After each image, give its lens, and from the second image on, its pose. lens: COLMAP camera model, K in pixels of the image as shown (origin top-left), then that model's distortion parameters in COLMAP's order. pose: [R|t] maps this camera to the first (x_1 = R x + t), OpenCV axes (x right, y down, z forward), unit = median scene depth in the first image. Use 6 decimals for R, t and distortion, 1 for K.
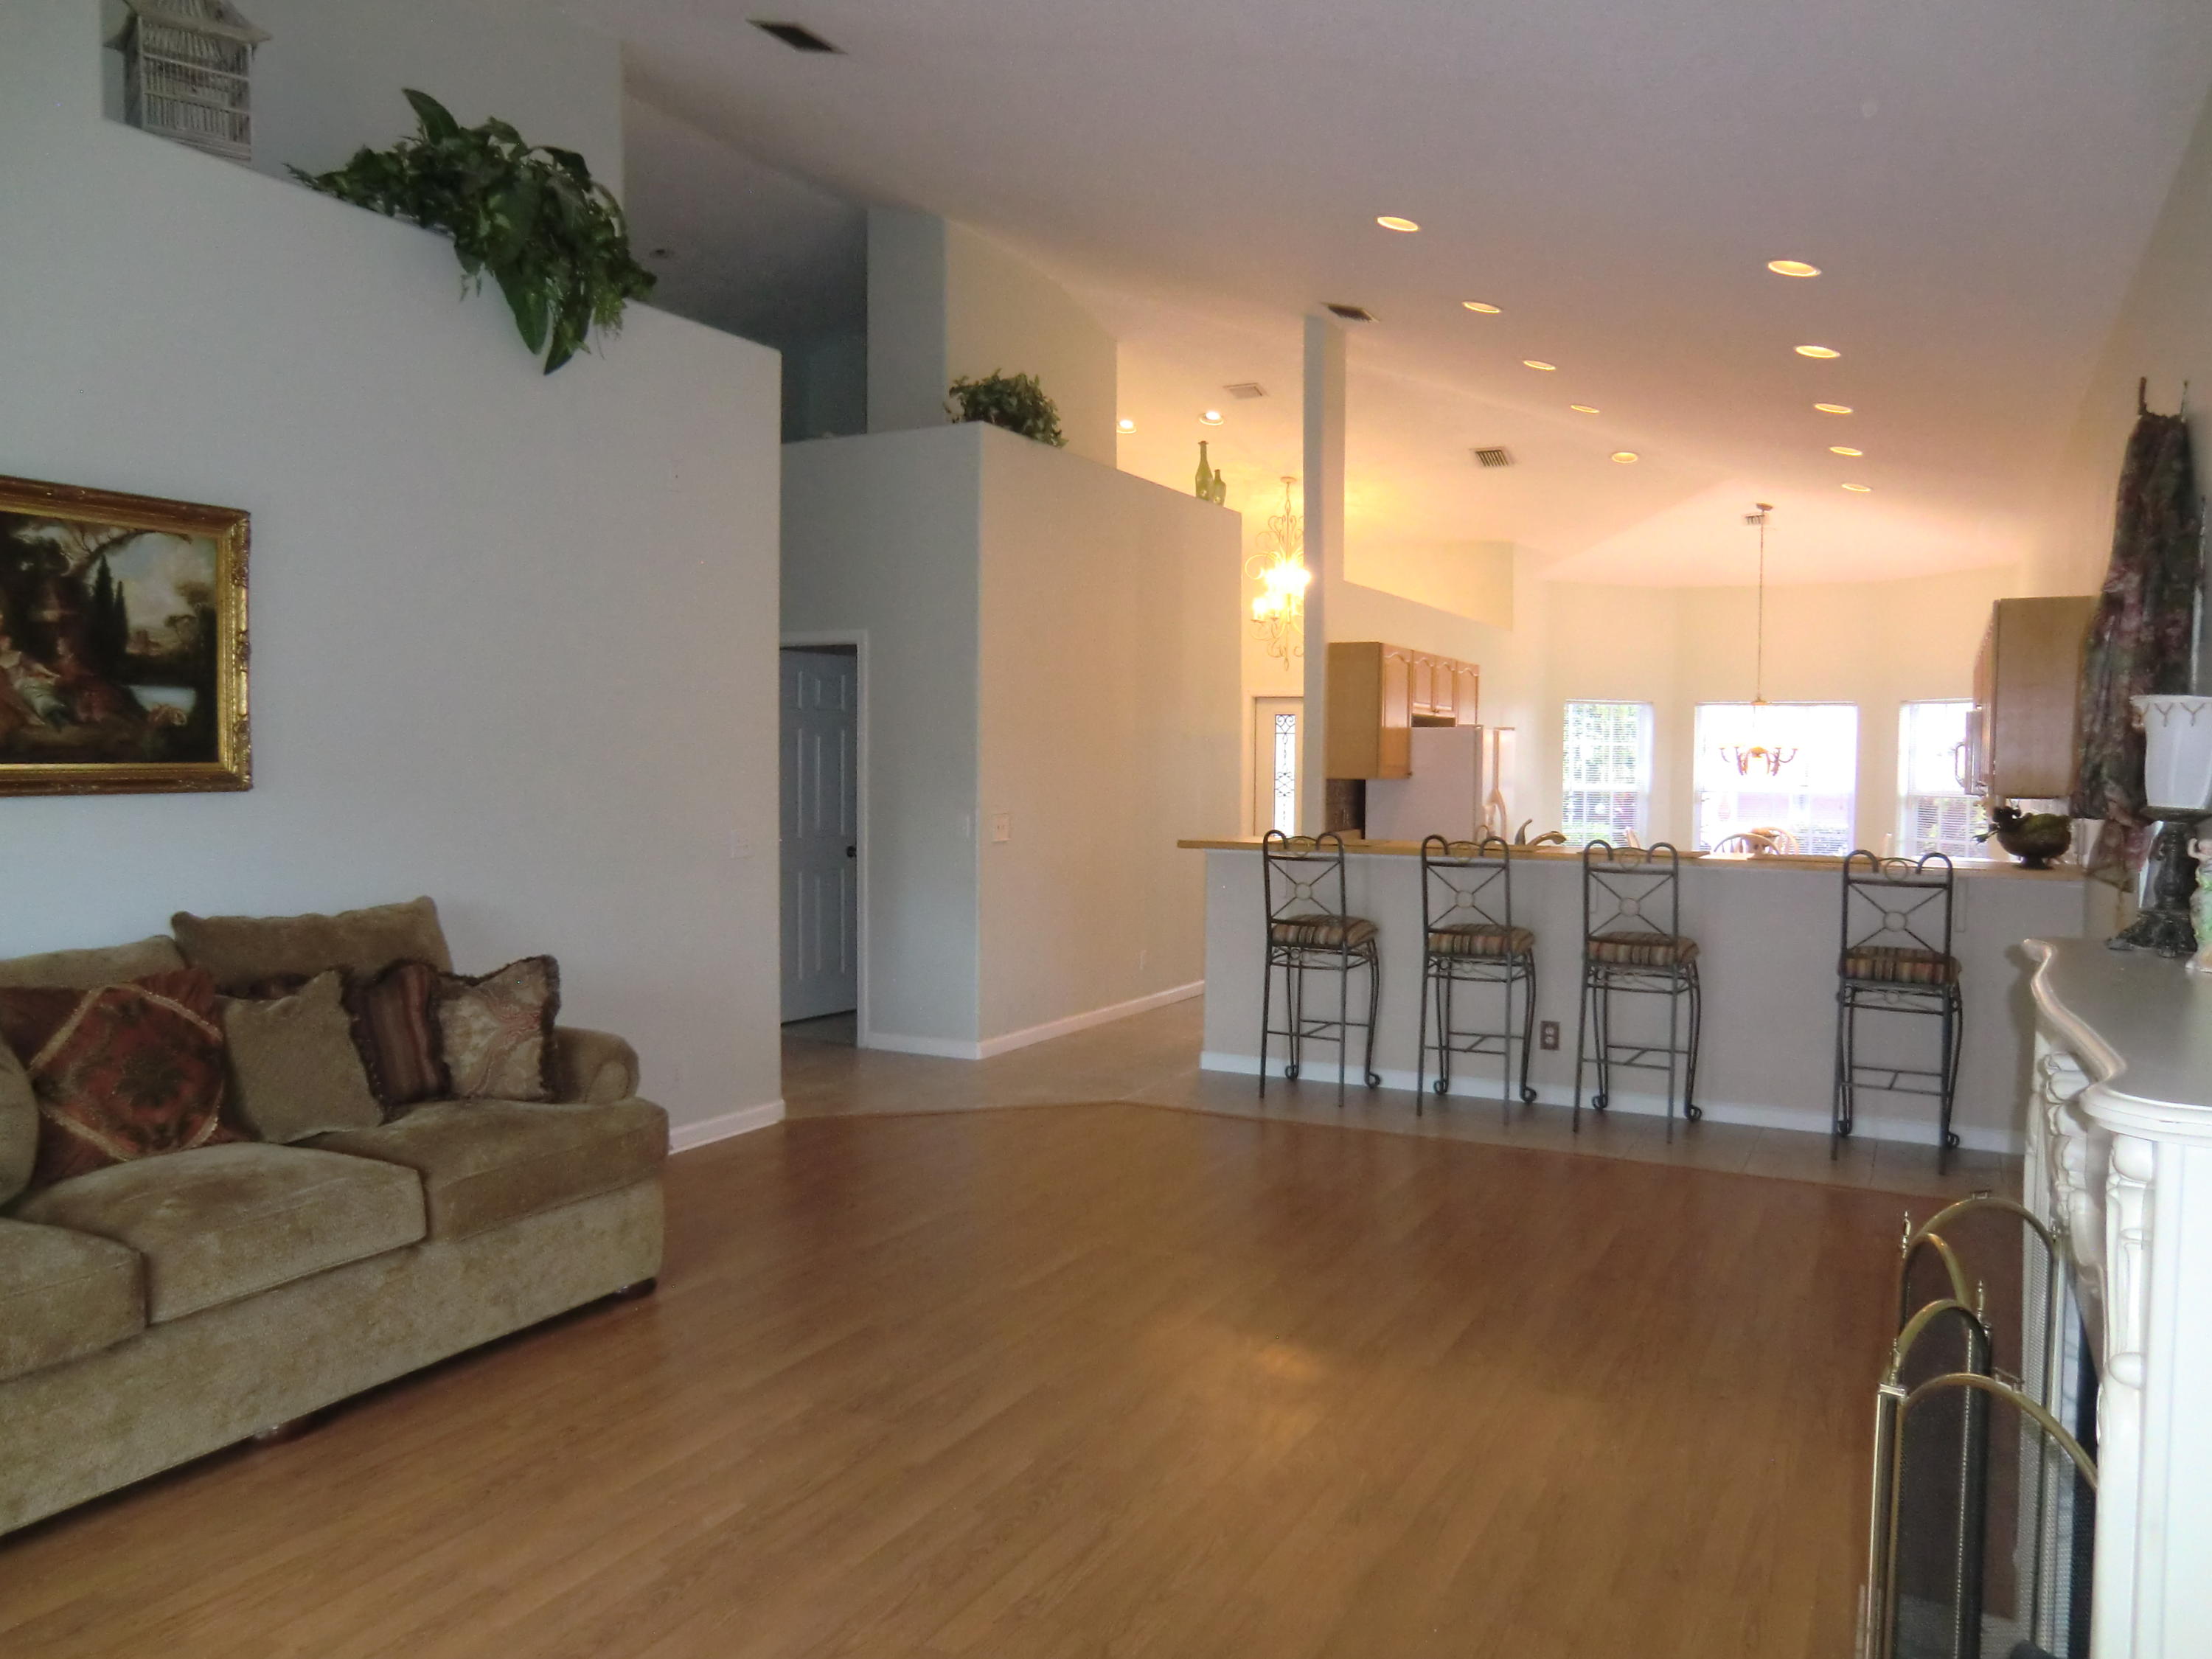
lens RADIAL K [[1594.3, 0, 1120.1], [0, 1594.3, 831.1], [0, 0, 1]] dist [-0.100227, 0.117483]
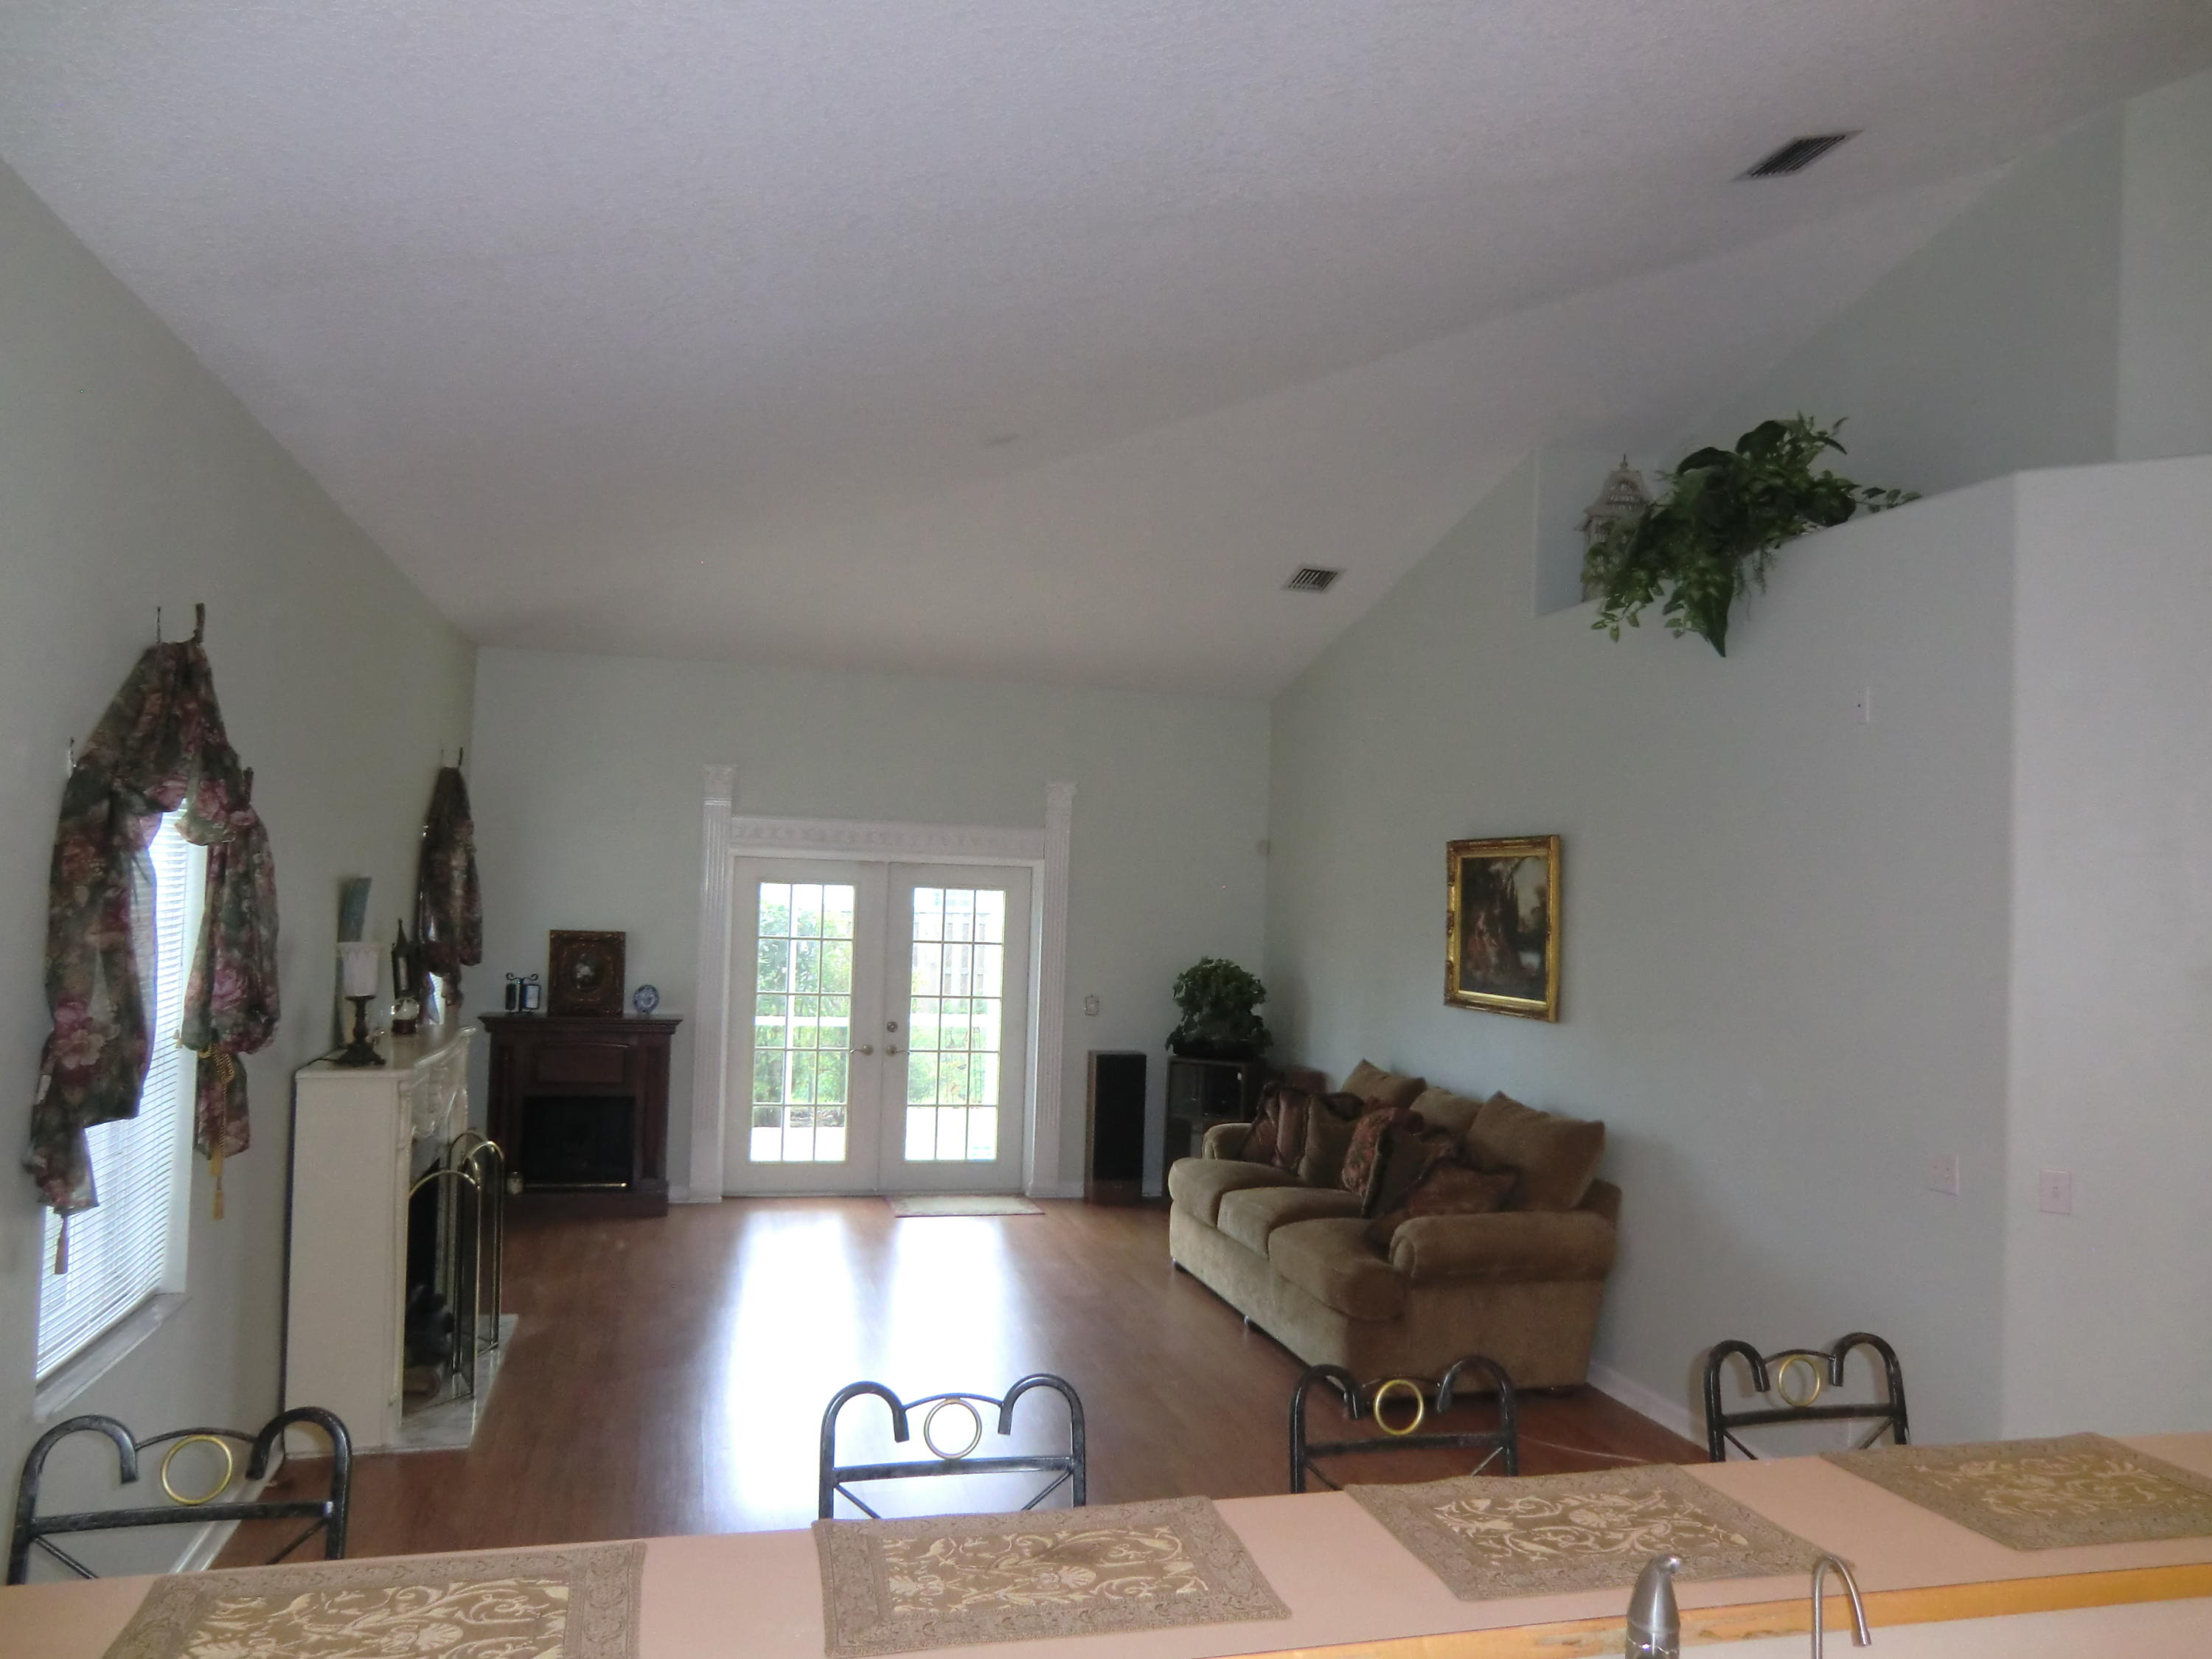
lens RADIAL K [[1594.3, 0, 1113.5], [0, 1594.3, 837.6], [0, 0, 1]] dist [-0.100227, 0.117483]
pose [[-0.734813, -0.057828, -0.675801, 0.351332], [-0.075743, 0.997123, -0.002967, -0.075191], [0.674028, 0.049008, -0.737079, 0.830103]]
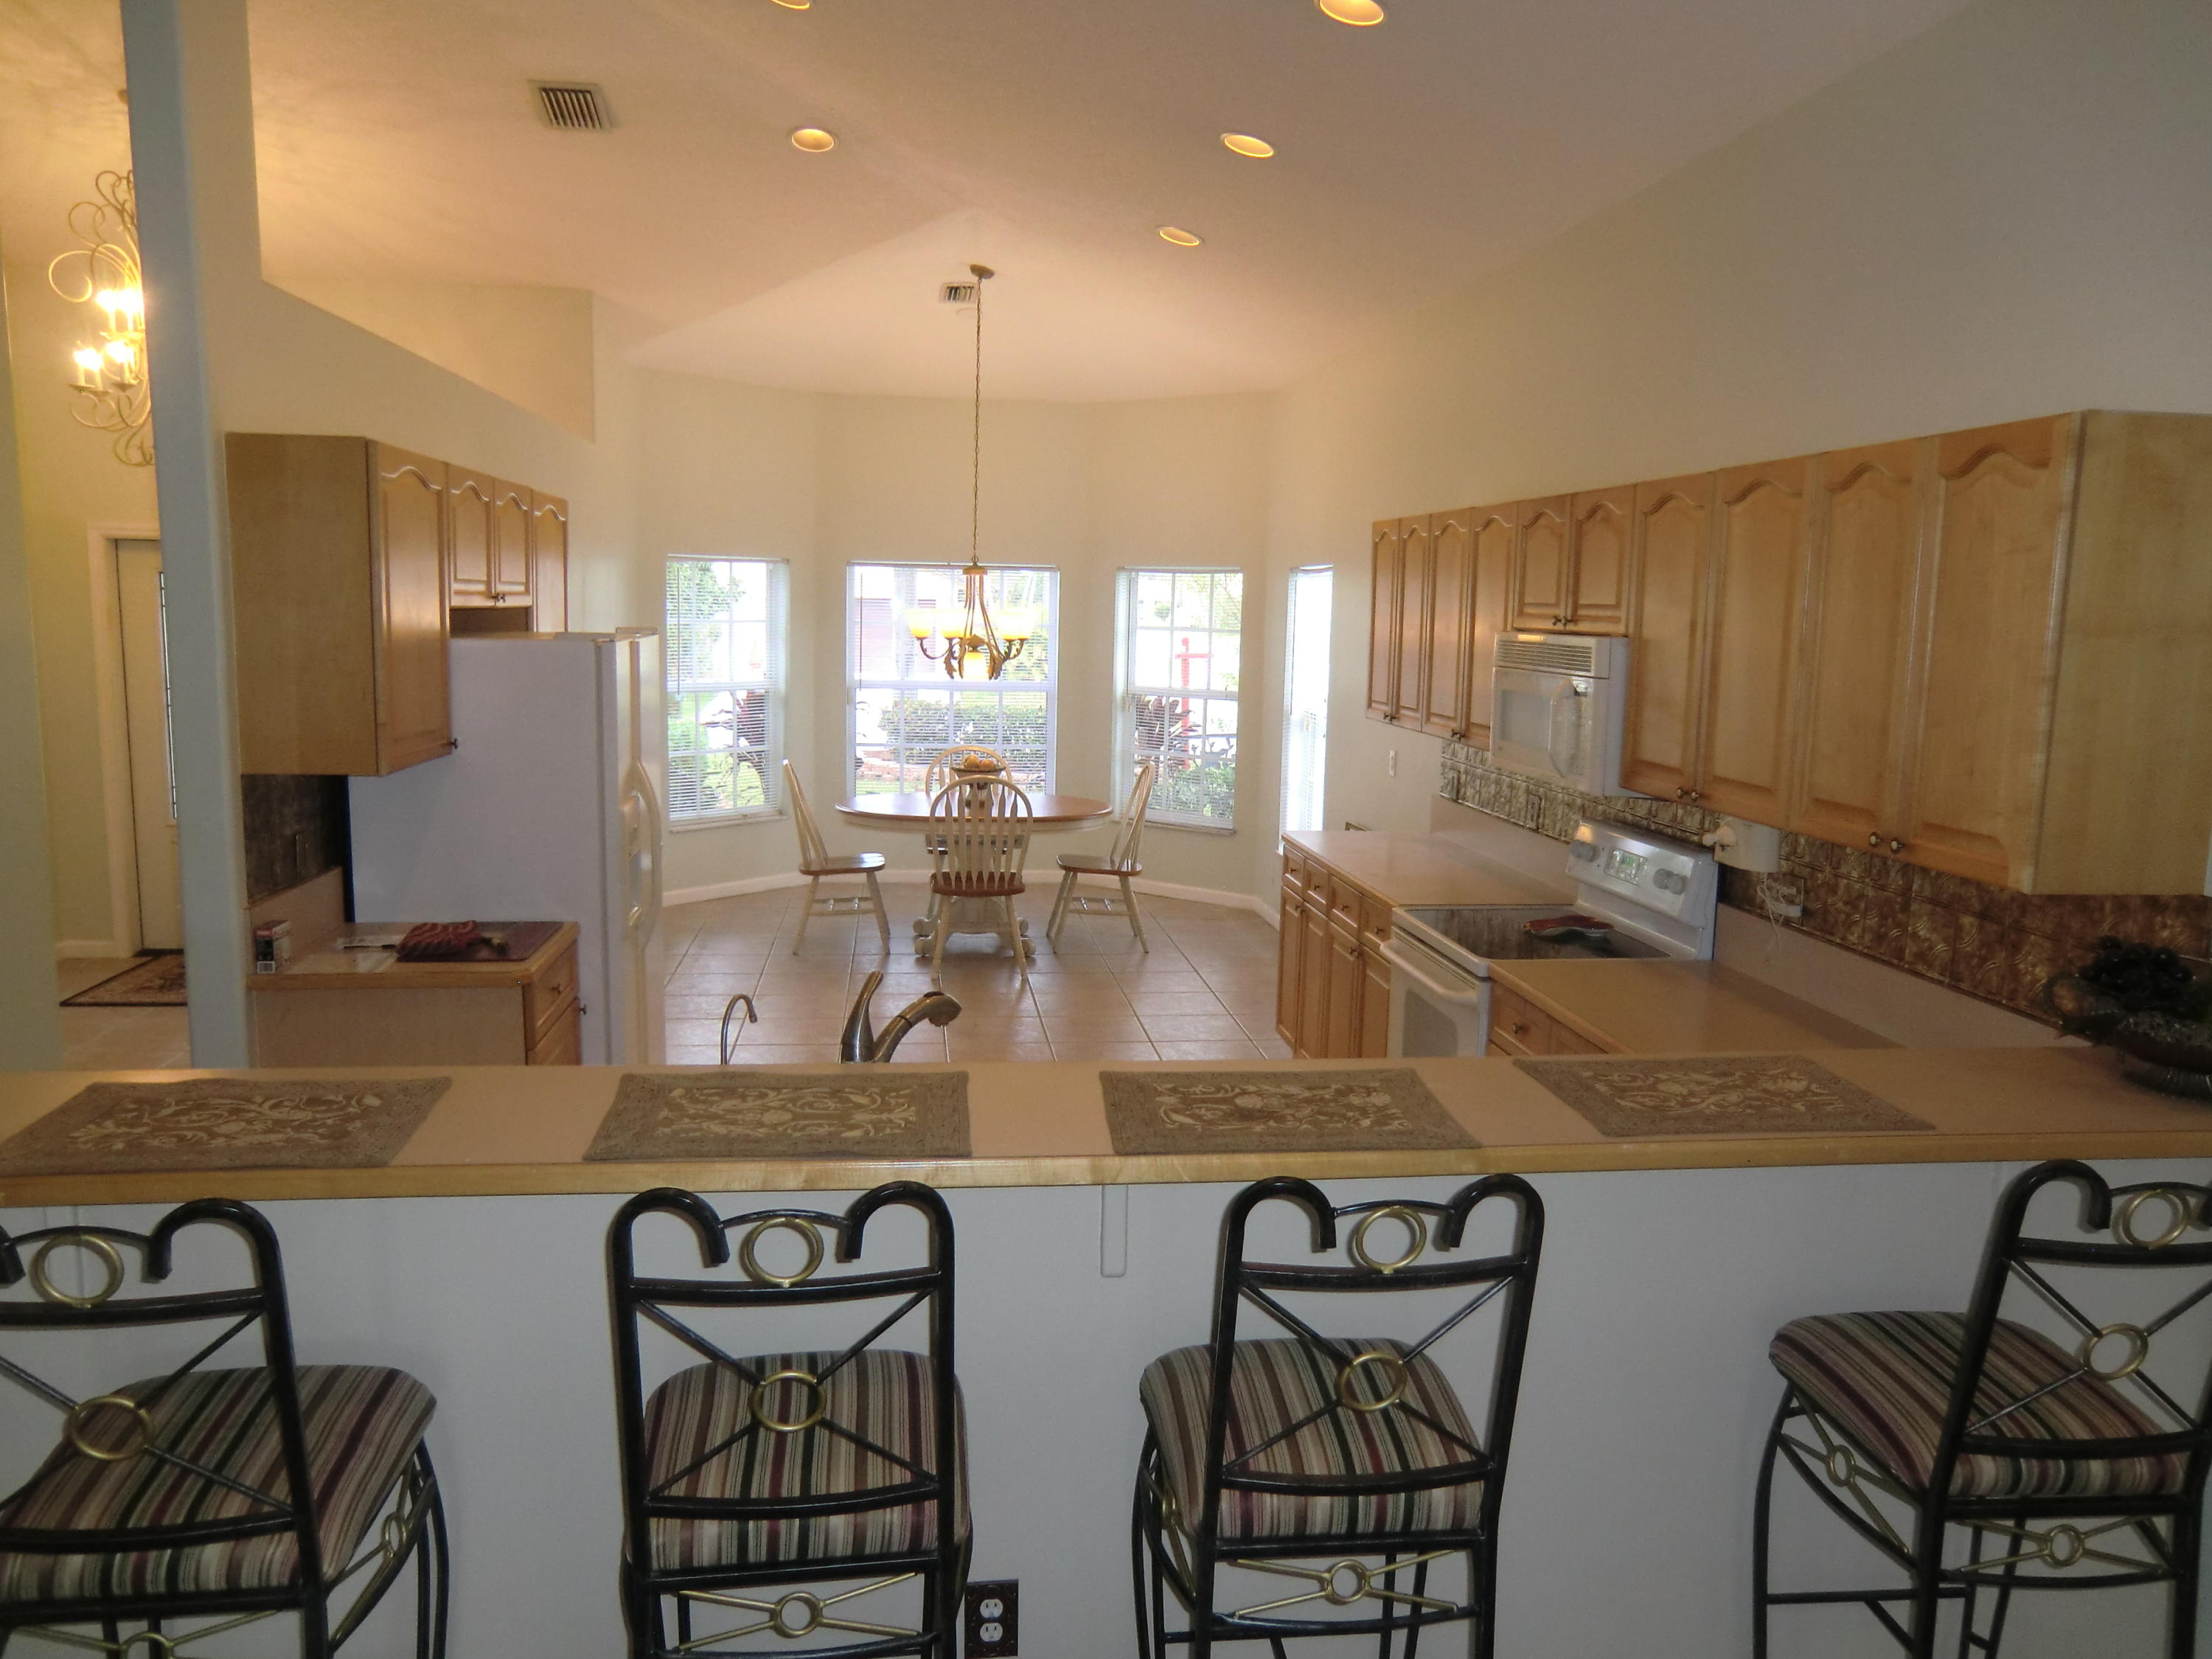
lens RADIAL K [[1594.3, 0, 1110.4], [0, 1594.3, 817.9], [0, 0, 1]] dist [-0.100227, 0.117483]
pose [[0.821081, -0.067456, 0.566812, 0.081234], [0.011987, 0.994811, 0.101028, -0.056600], [-0.570686, -0.076158, 0.817629, 0.522306]]
